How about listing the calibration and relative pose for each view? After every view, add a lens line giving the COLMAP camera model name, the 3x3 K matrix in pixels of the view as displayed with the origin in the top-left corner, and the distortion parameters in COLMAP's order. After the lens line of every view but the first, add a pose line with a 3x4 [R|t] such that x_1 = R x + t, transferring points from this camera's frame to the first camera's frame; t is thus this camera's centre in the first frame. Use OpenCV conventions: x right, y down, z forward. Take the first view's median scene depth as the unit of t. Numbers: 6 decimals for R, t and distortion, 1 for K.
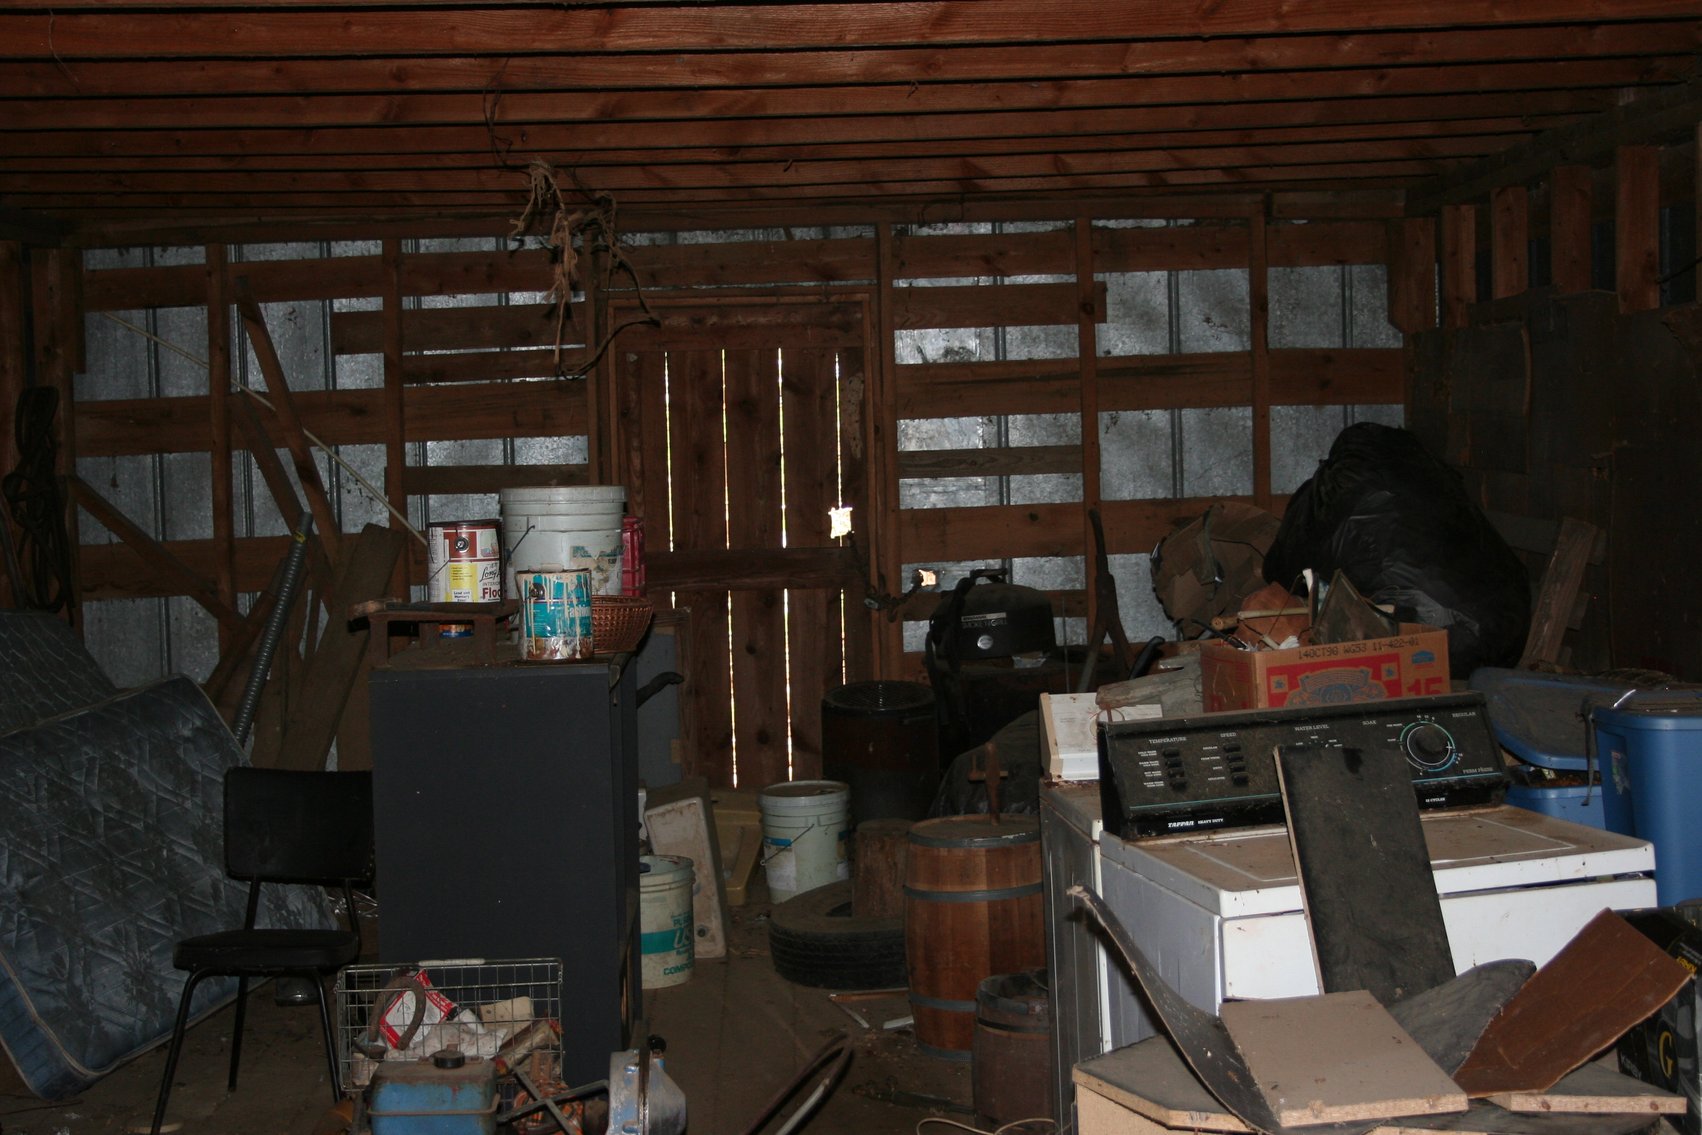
lens RADIAL K [[2622.2, 0, 803.7], [0, 2622.2, 562.2], [0, 0, 1]] dist [-0.008316, 0.000000]
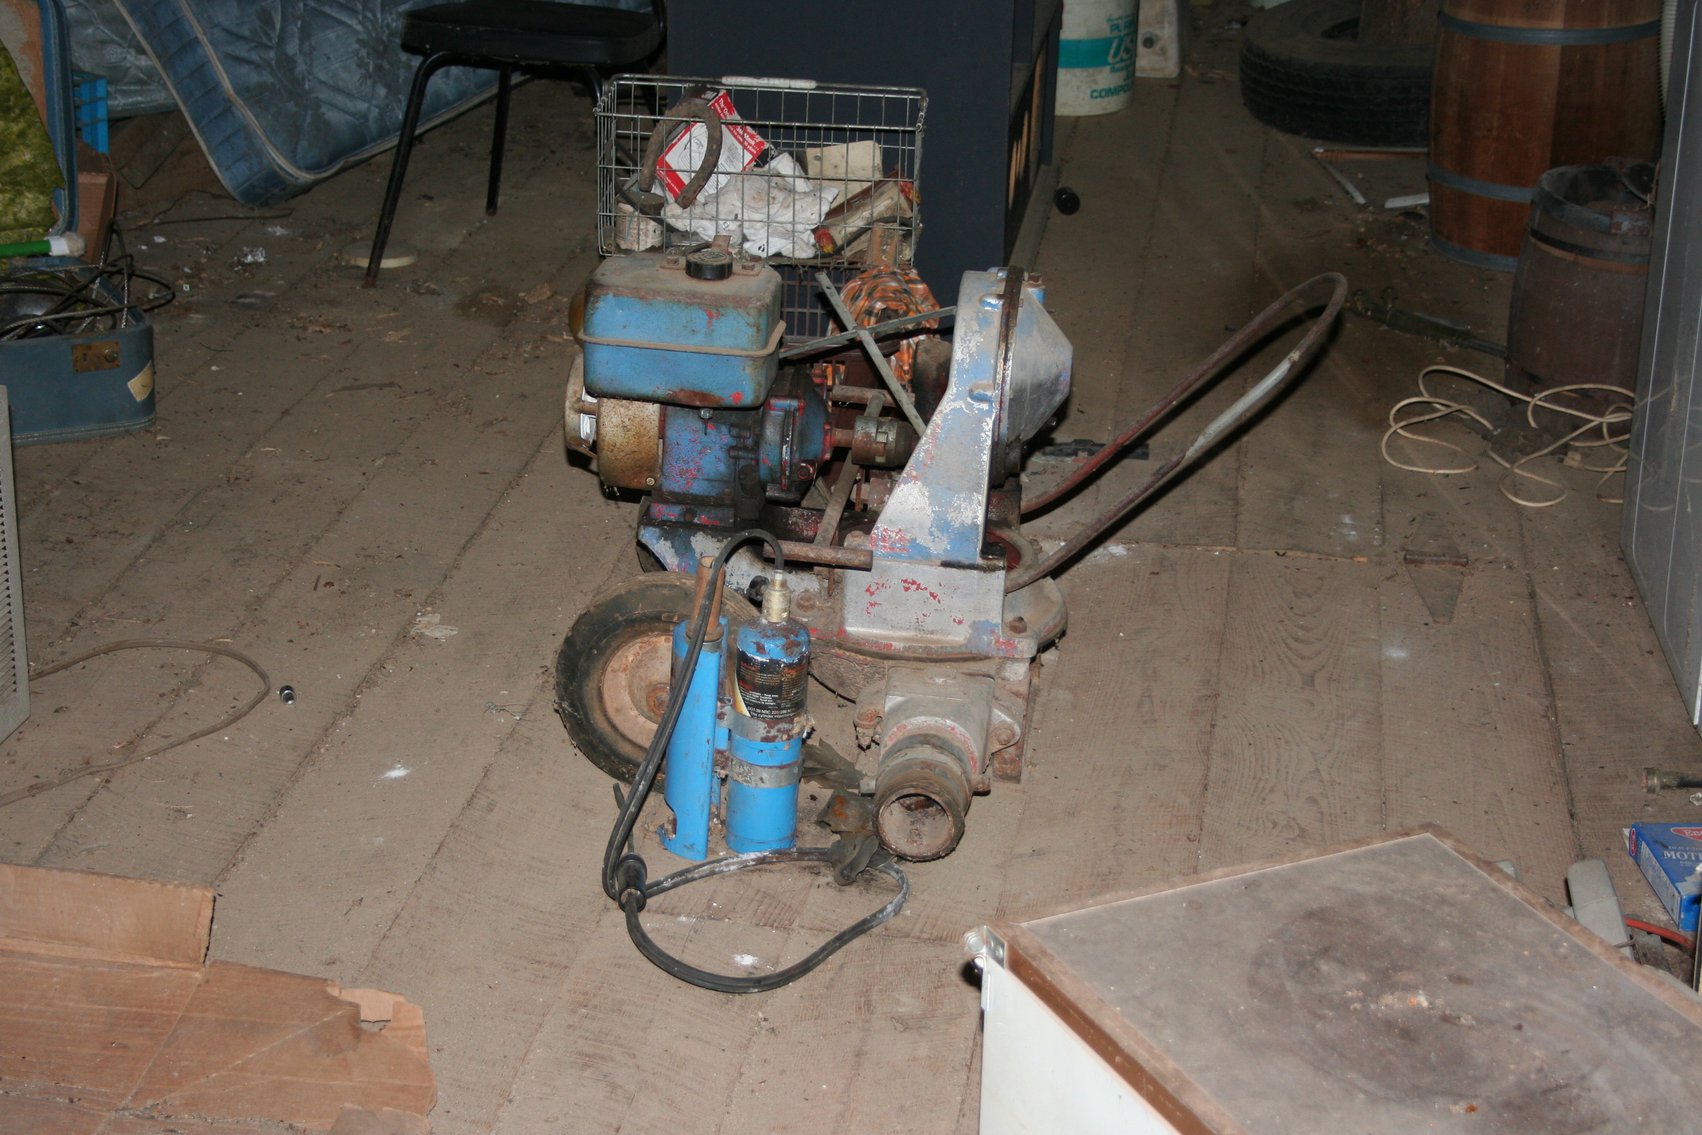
lens RADIAL K [[3009.7, 0, 833.8], [0, 3009.7, 580.0], [0, 0, 1]] dist [0.018768, 0.000000]
pose [[0.985726, 0.108253, -0.128938, -0.000915], [-0.059873, 0.941207, 0.332481, 0.009729], [0.157350, -0.320016, 0.934254, 0.186558]]
